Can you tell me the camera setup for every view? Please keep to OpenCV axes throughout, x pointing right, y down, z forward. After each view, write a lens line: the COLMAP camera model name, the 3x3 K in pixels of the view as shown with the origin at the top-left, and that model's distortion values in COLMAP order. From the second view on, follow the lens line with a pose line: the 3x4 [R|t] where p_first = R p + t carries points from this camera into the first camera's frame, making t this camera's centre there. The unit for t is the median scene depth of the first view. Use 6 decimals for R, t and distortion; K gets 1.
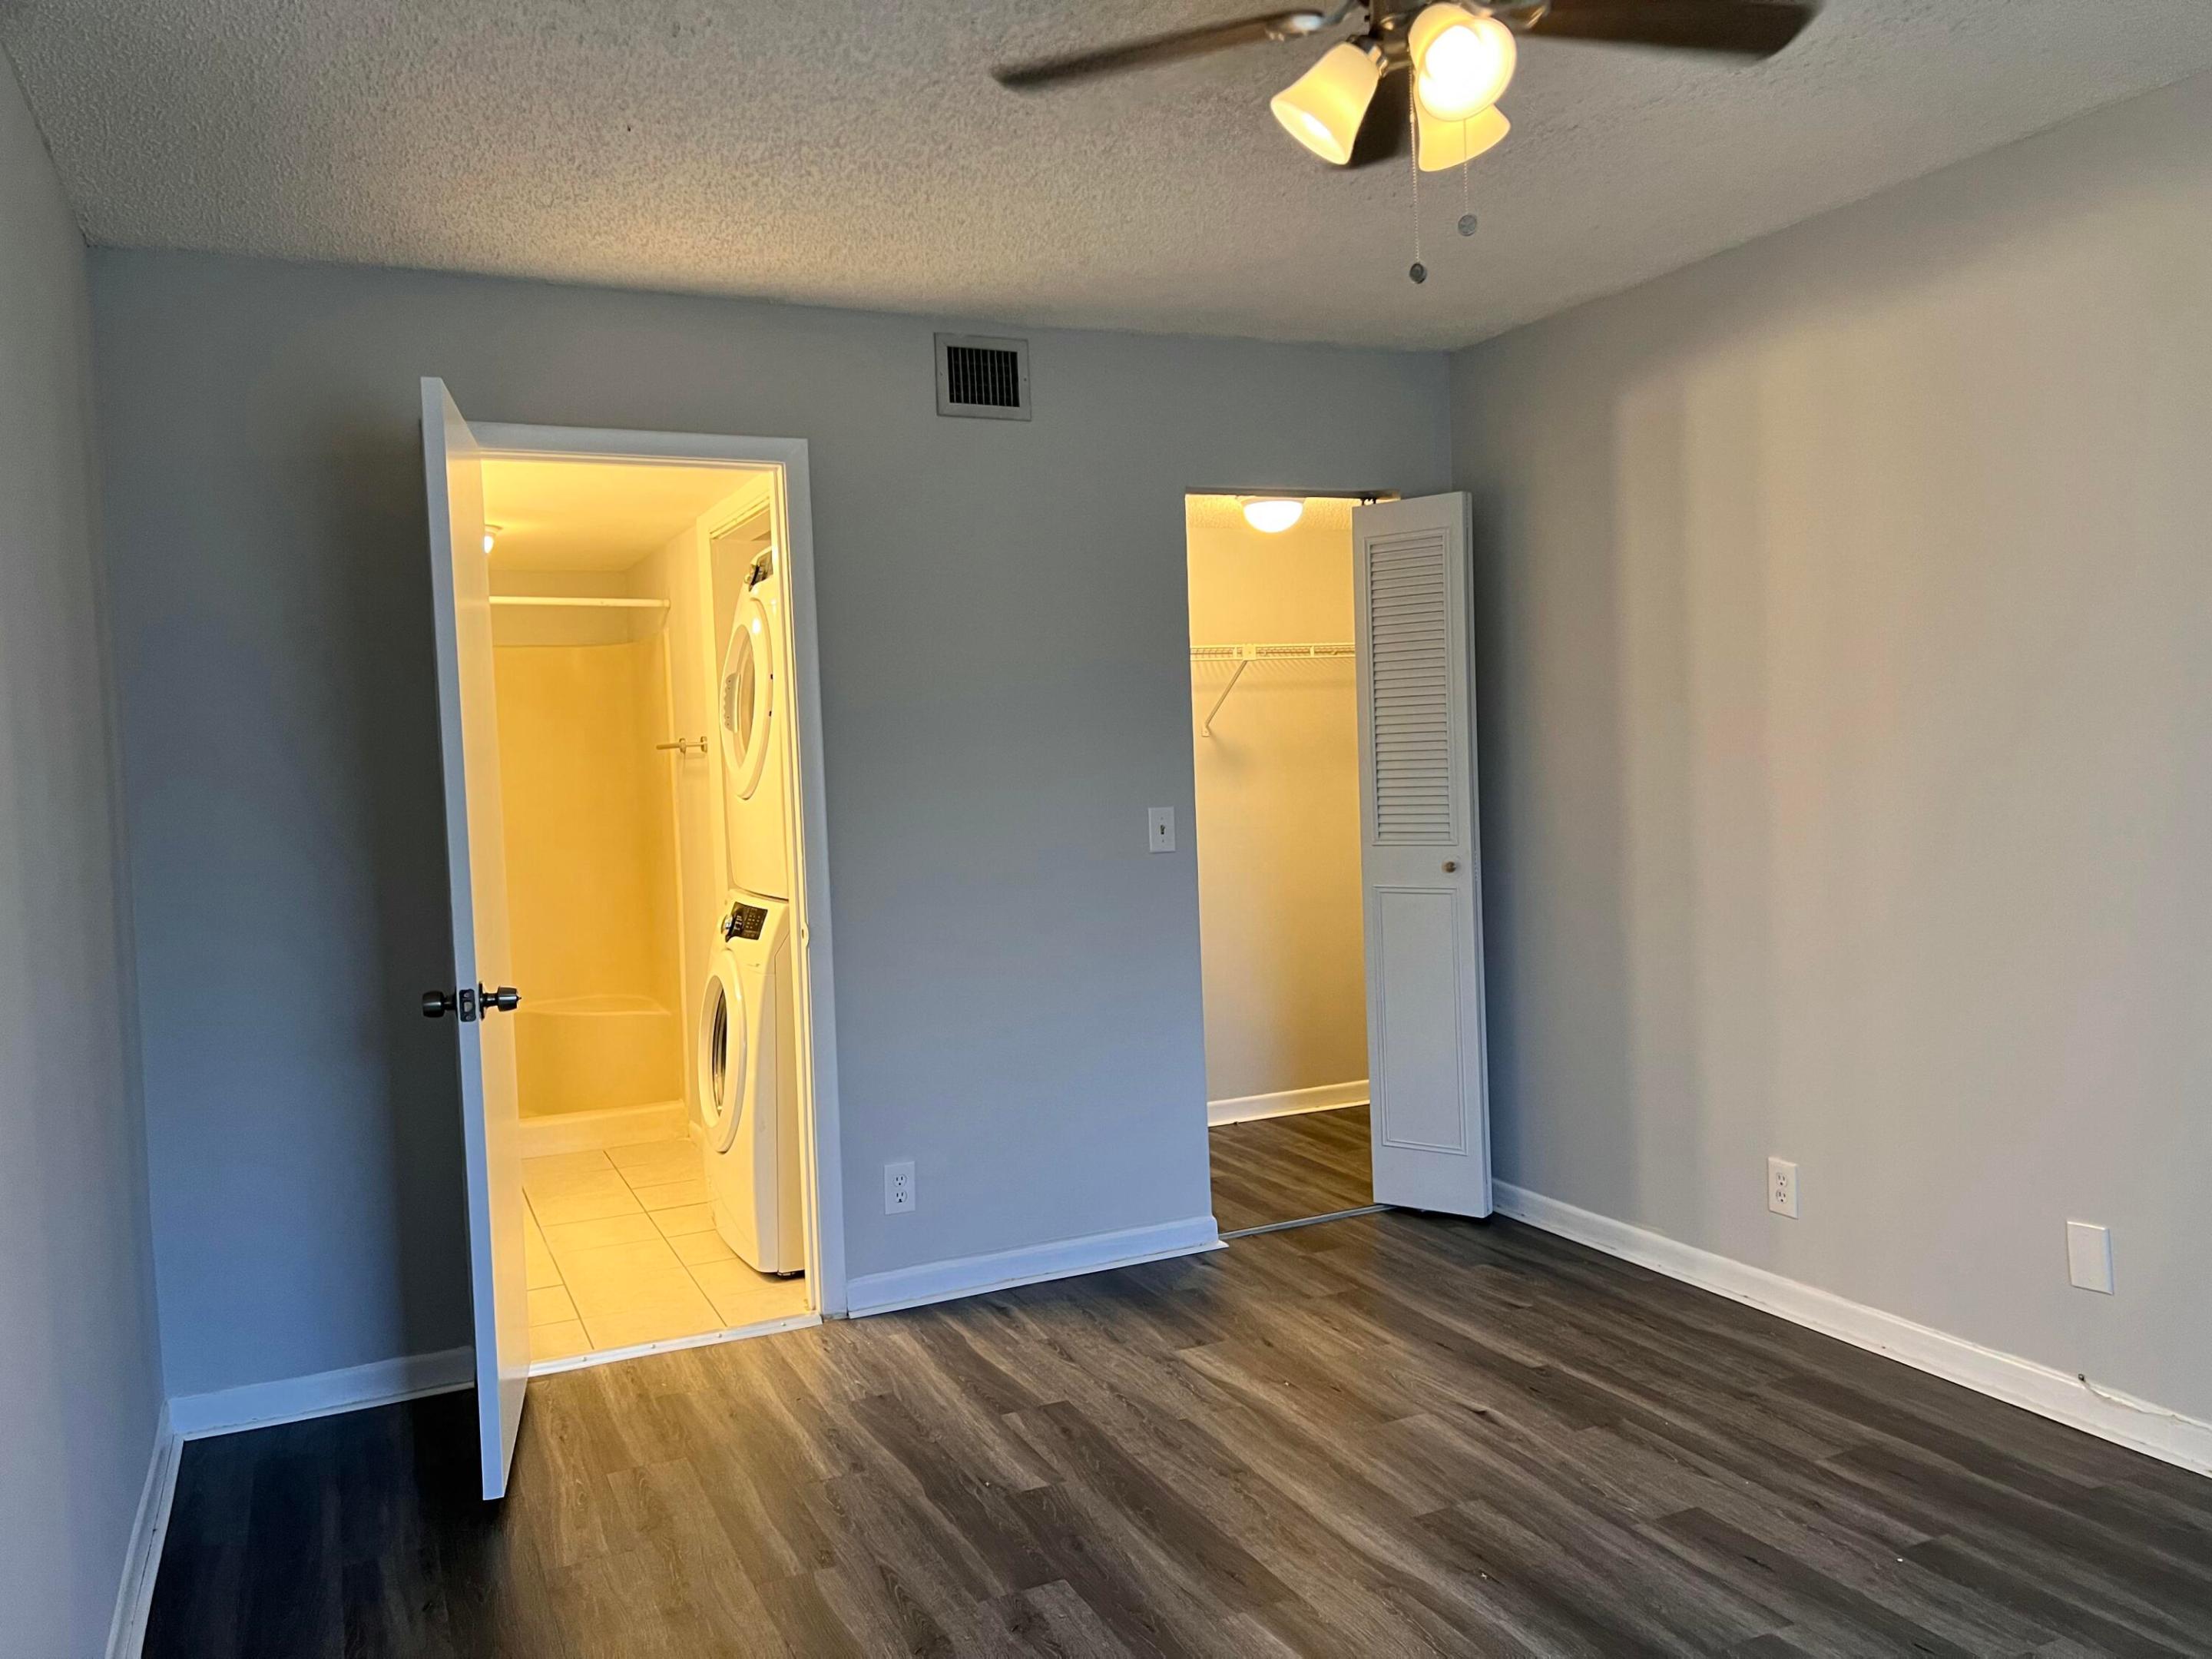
lens RADIAL K [[1658.3, 0, 1107.3], [0, 1658.3, 829.7], [0, 0, 1]] dist [0.056776, -0.063948]
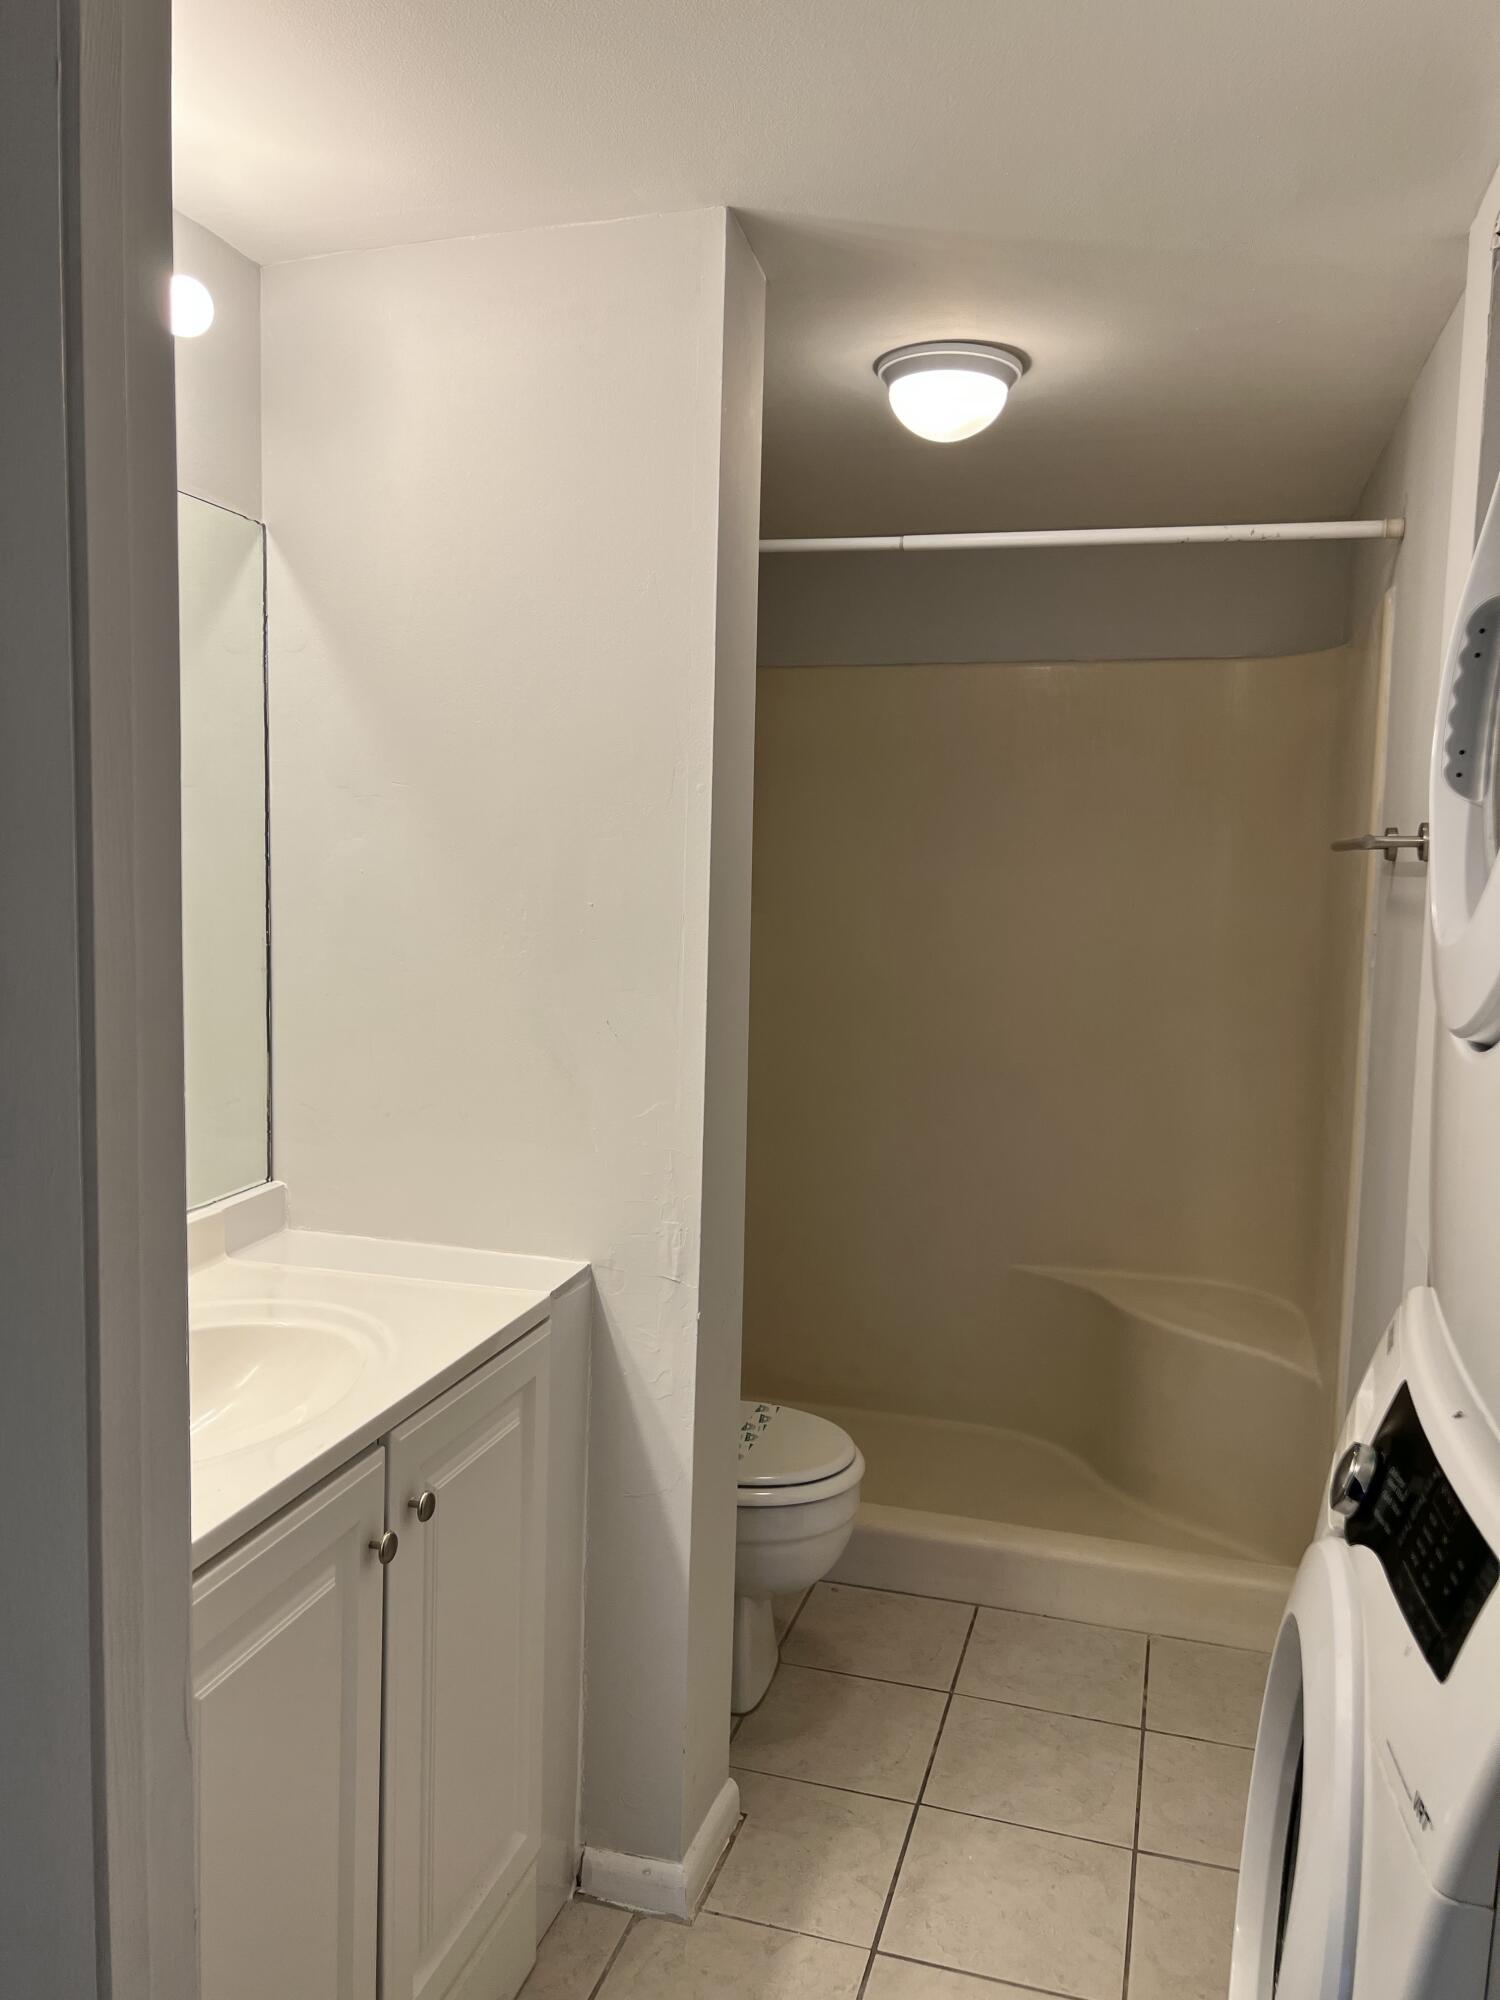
lens RADIAL K [[1499.3, 0, 754.3], [0, 1499.3, 998.4], [0, 0, 1]] dist [0.056776, -0.063948]
pose [[0.750471, 0.114462, -0.650916, -0.169117], [-0.081354, 0.993397, 0.080891, -0.041768], [0.655877, -0.007752, 0.754828, 0.858699]]
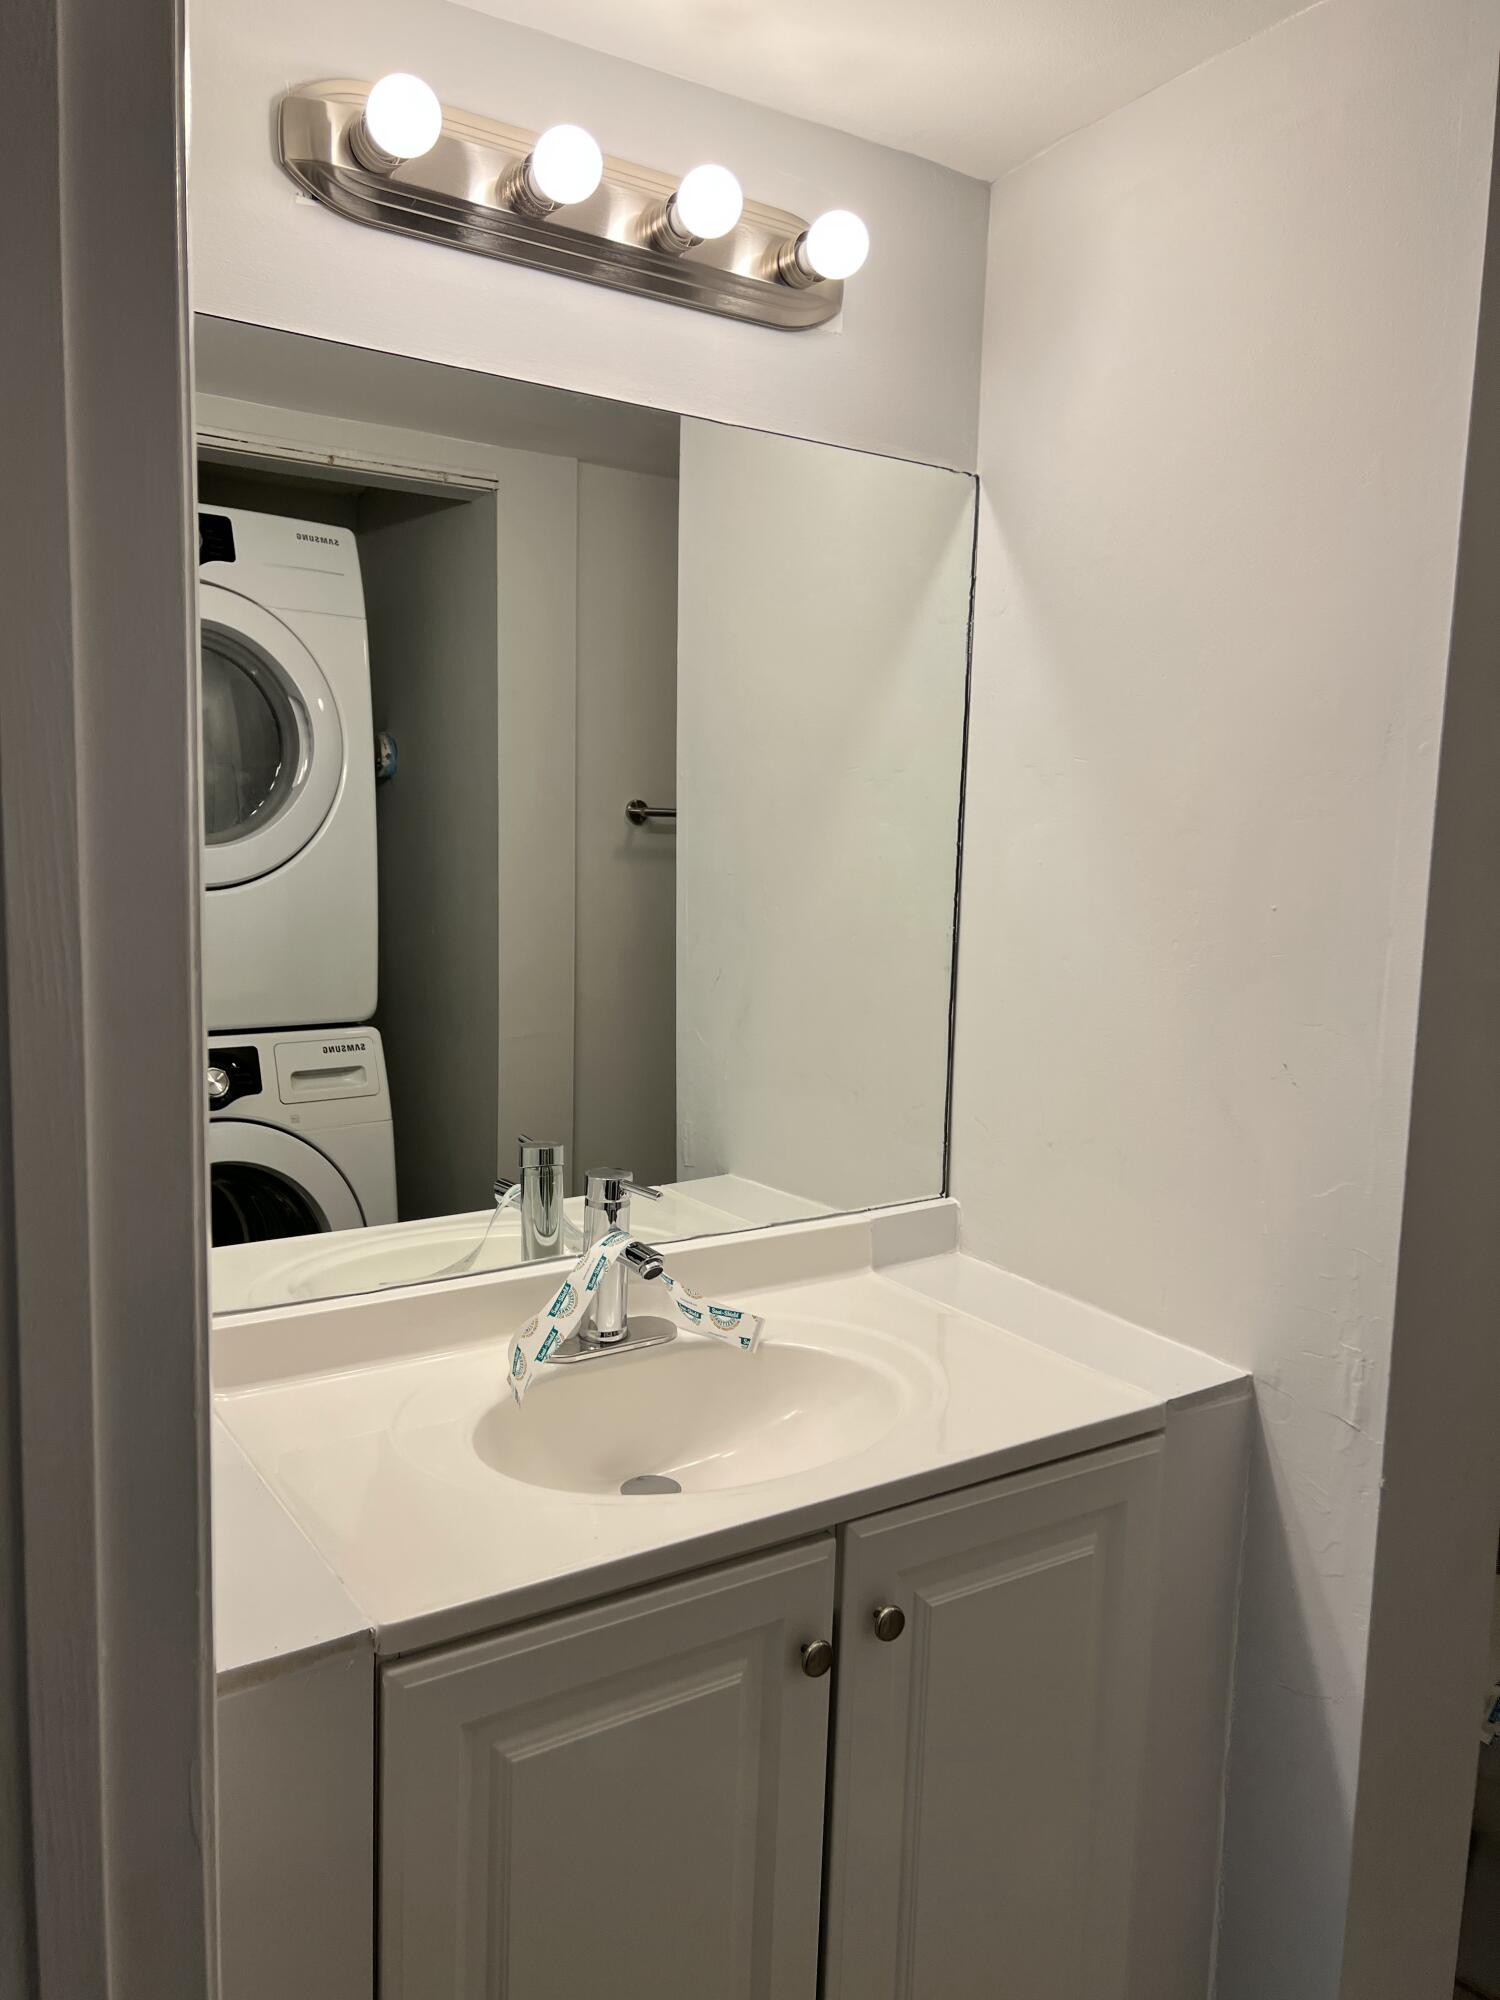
lens RADIAL K [[1499.3, 0, 744.7], [0, 1499.3, 1001.0], [0, 0, 1]] dist [0.056776, -0.063948]
pose [[0.136360, 0.163630, -0.977052, -0.184164], [-0.081885, 0.984751, 0.153492, -0.061019], [0.987269, 0.059076, 0.147680, 1.109630]]
